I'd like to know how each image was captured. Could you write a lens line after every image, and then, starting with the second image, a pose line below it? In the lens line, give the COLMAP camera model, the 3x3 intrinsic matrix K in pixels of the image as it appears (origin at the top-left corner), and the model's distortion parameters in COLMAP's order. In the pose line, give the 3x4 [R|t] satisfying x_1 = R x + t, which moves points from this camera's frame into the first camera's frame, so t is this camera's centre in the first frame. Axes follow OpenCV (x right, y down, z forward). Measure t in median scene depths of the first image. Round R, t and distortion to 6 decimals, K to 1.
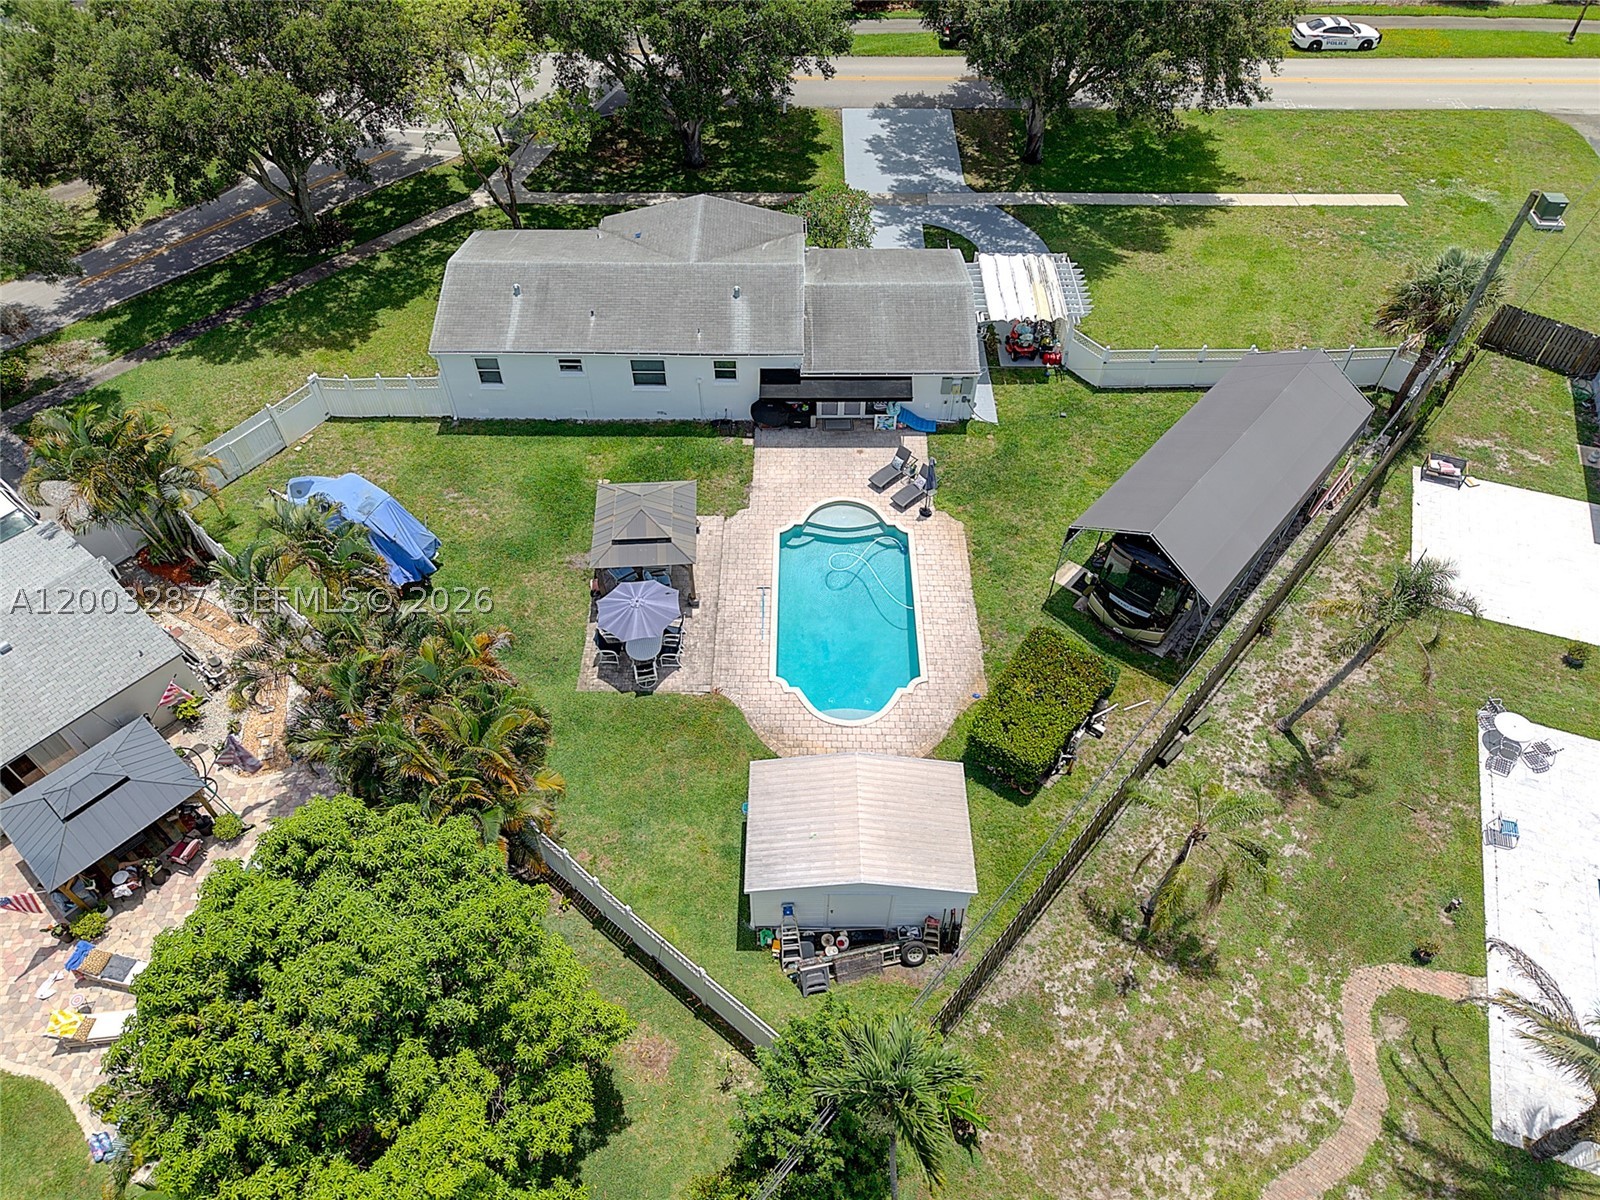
lens RADIAL K [[1071.3, 0, 801.8], [0, 1071.3, 610.4], [0, 0, 1]] dist [0.028036, -0.023587]
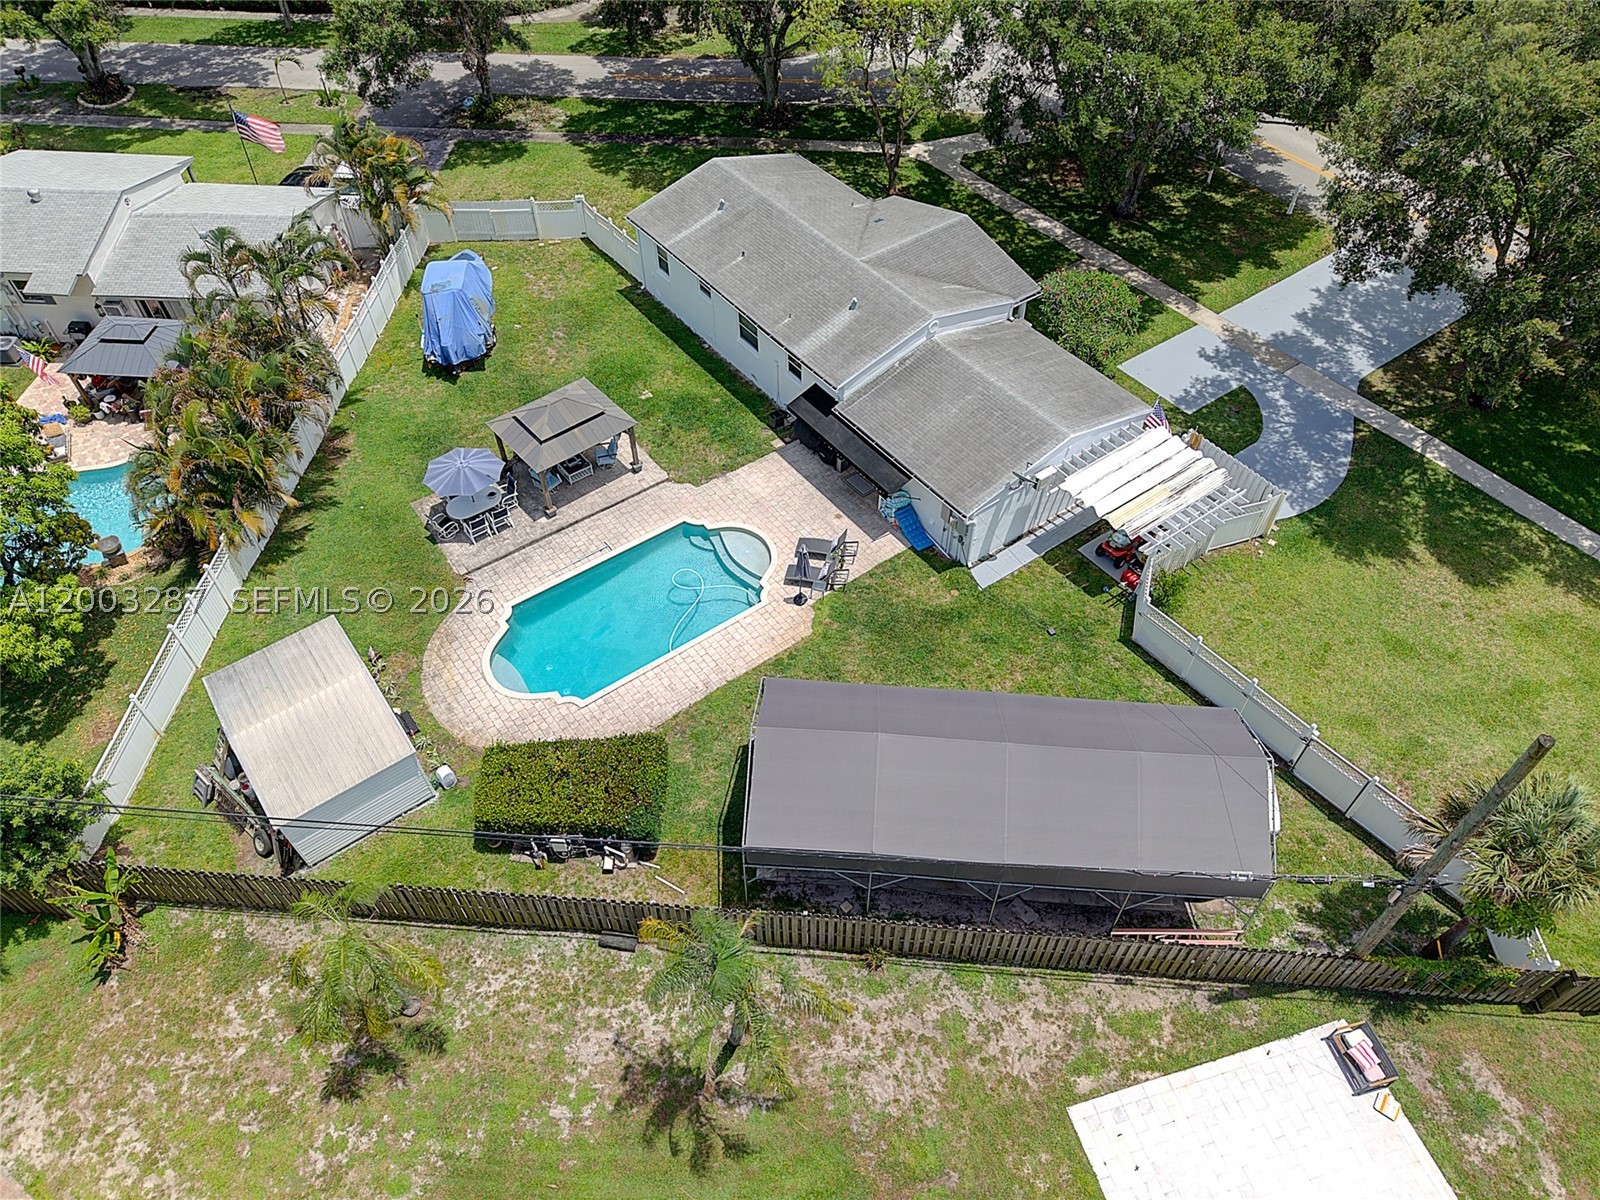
lens RADIAL K [[1071.3, 0, 795.6], [0, 1071.3, 607.7], [0, 0, 1]] dist [0.028036, -0.023587]
pose [[0.597281, 0.606202, -0.525142, 0.594222], [-0.600677, 0.771976, 0.207944, -0.274216], [0.531453, 0.191240, 0.825218, 0.275145]]
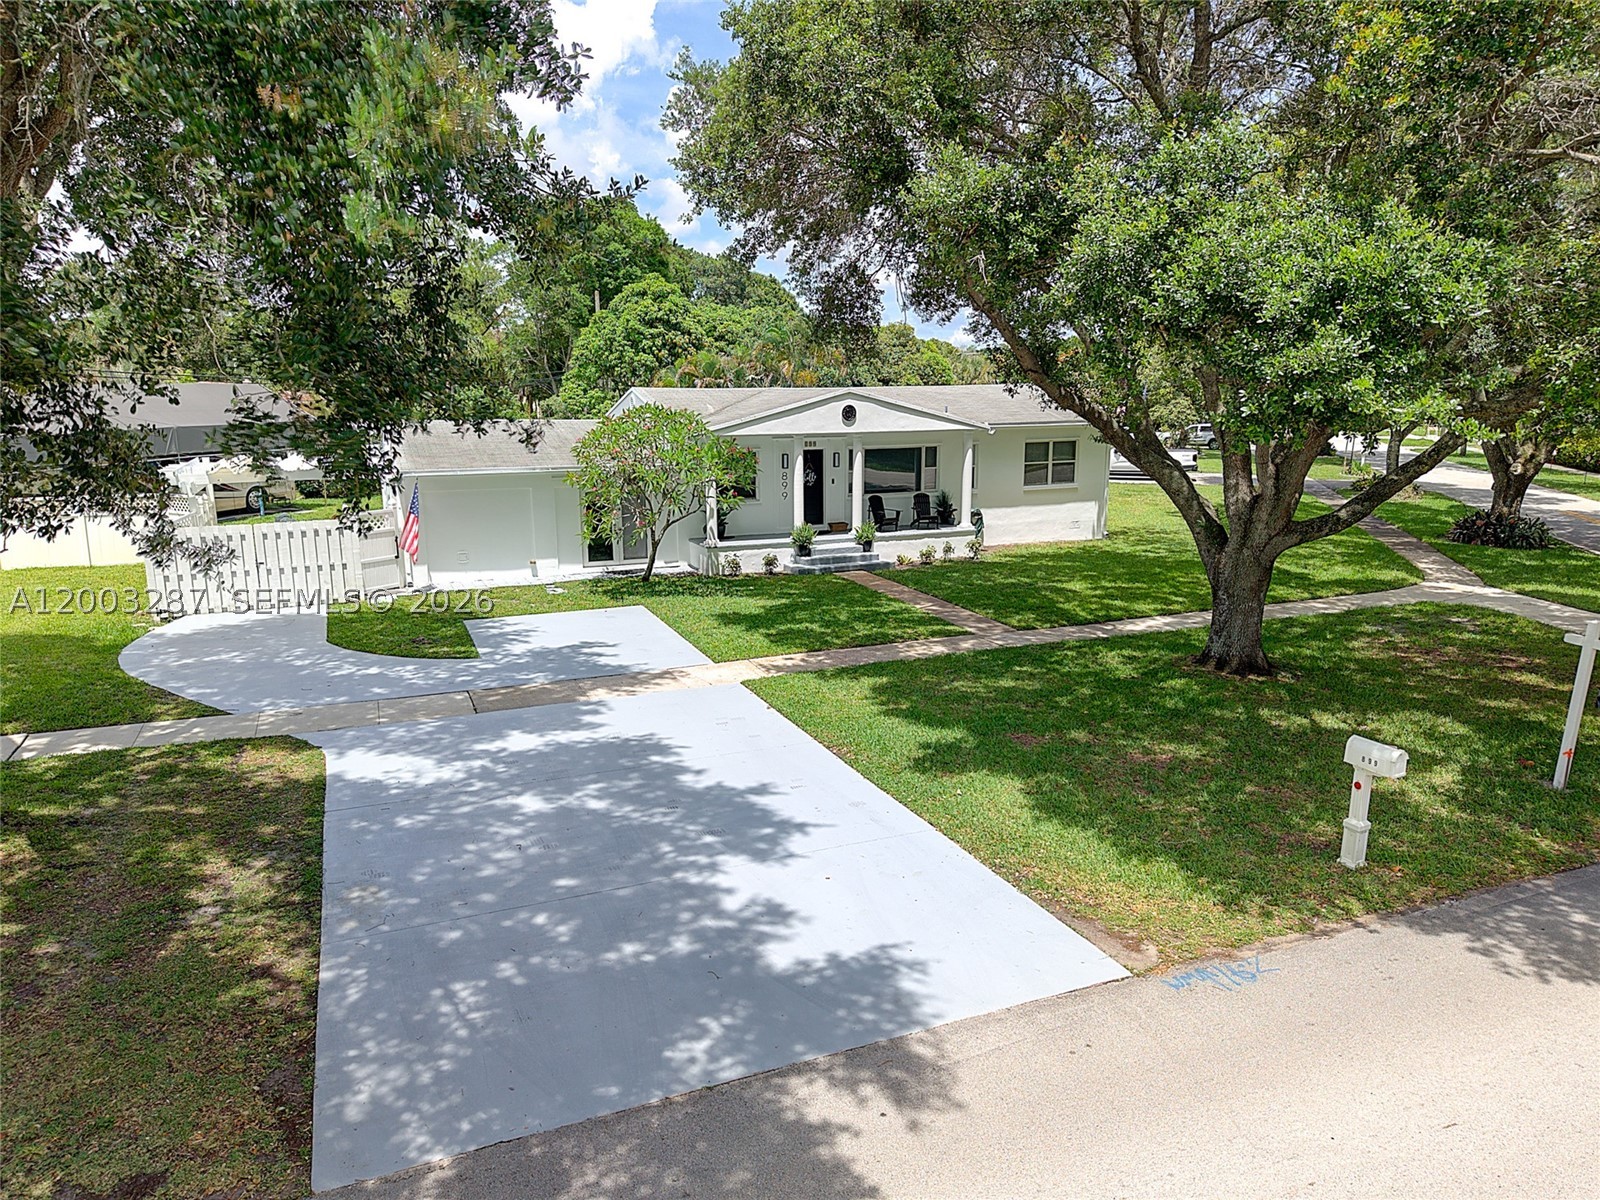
lens RADIAL K [[1071.3, 0, 807.5], [0, 1071.3, 656.3], [0, 0, 1]] dist [0.028036, -0.023587]
pose [[-0.914835, 0.094675, -0.392573, 0.208227], [-0.307293, 0.467520, 0.828852, -0.948431], [0.262007, 0.878898, -0.398611, 1.611519]]
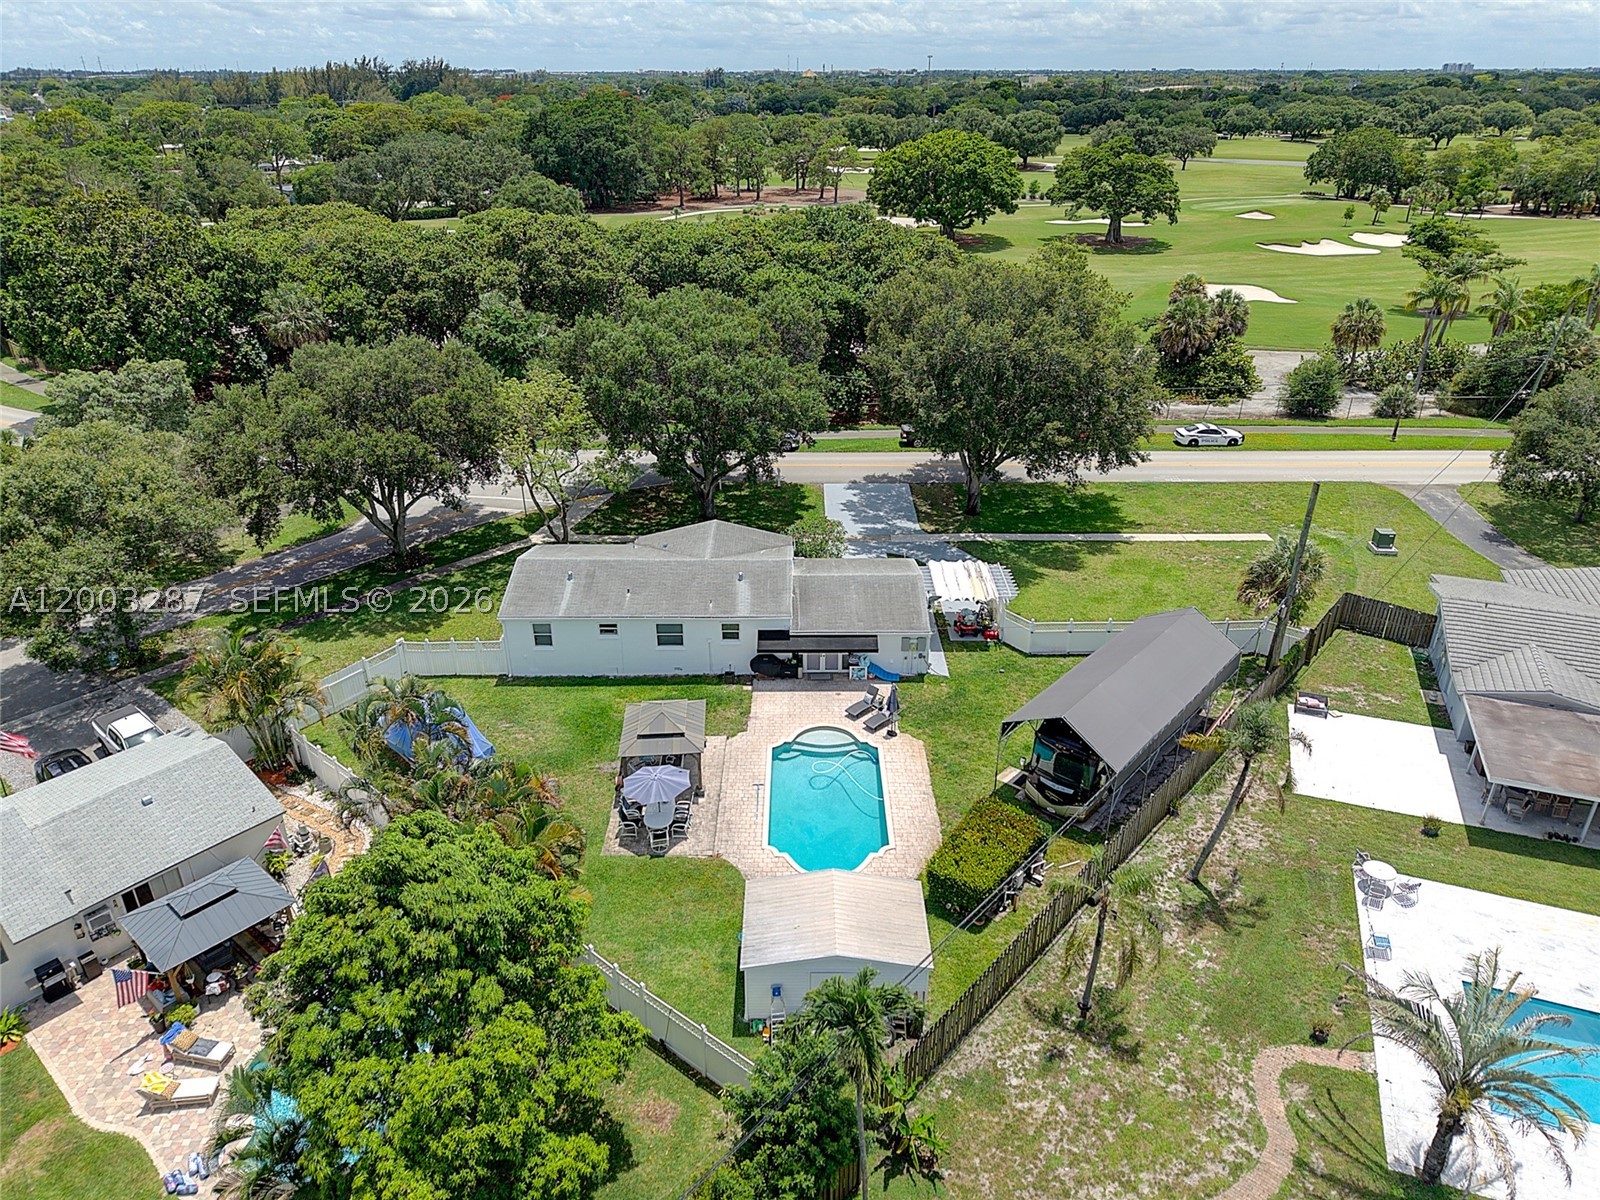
lens RADIAL K [[1071.3, 0, 802.0], [0, 1071.3, 615.5], [0, 0, 1]] dist [0.028036, -0.023587]
pose [[0.999983, -0.003776, 0.004504, 0.008337], [0.005179, 0.928385, -0.371585, 0.239771], [-0.002778, 0.371602, 0.928388, -0.186119]]
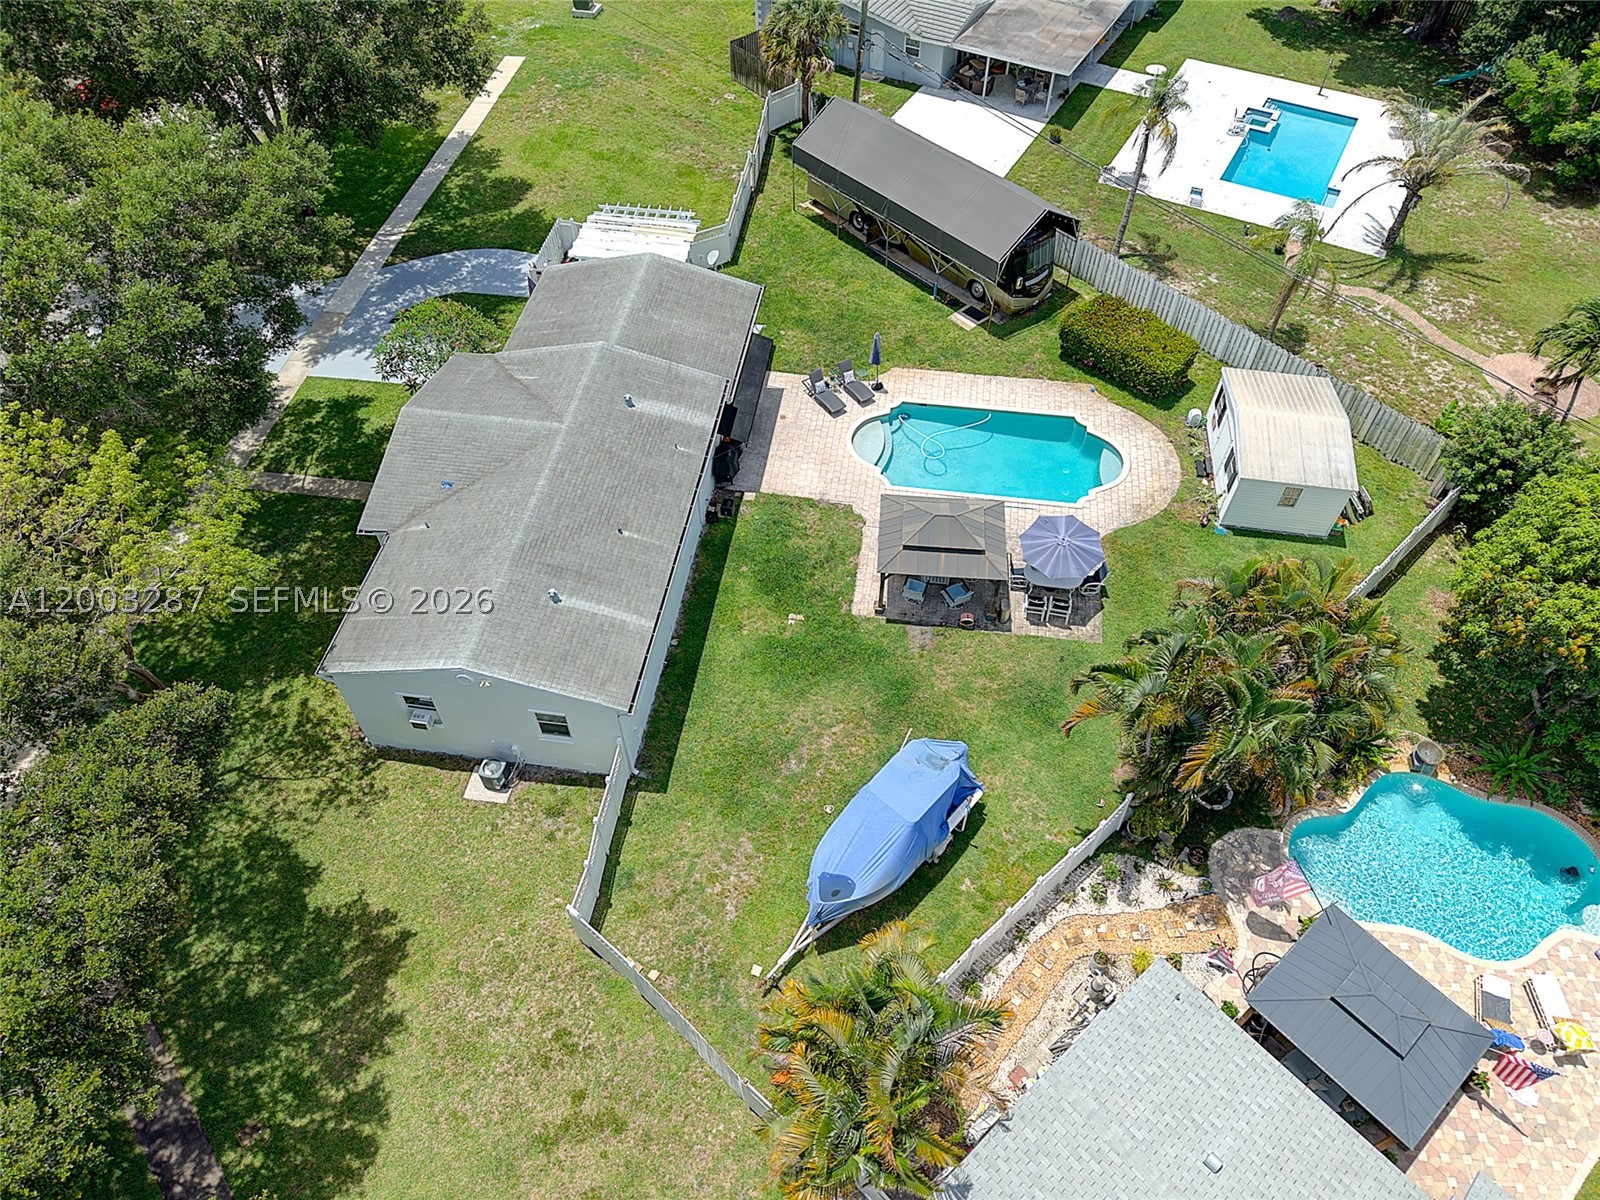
lens RADIAL K [[1071.3, 0, 808.9], [0, 1071.3, 596.9], [0, 0, 1]] dist [0.028036, -0.023587]
pose [[0.137795, -0.764258, 0.630017, -0.745100], [0.745647, 0.498727, 0.441908, -0.522529], [-0.651938, 0.408877, 0.638589, 0.455299]]
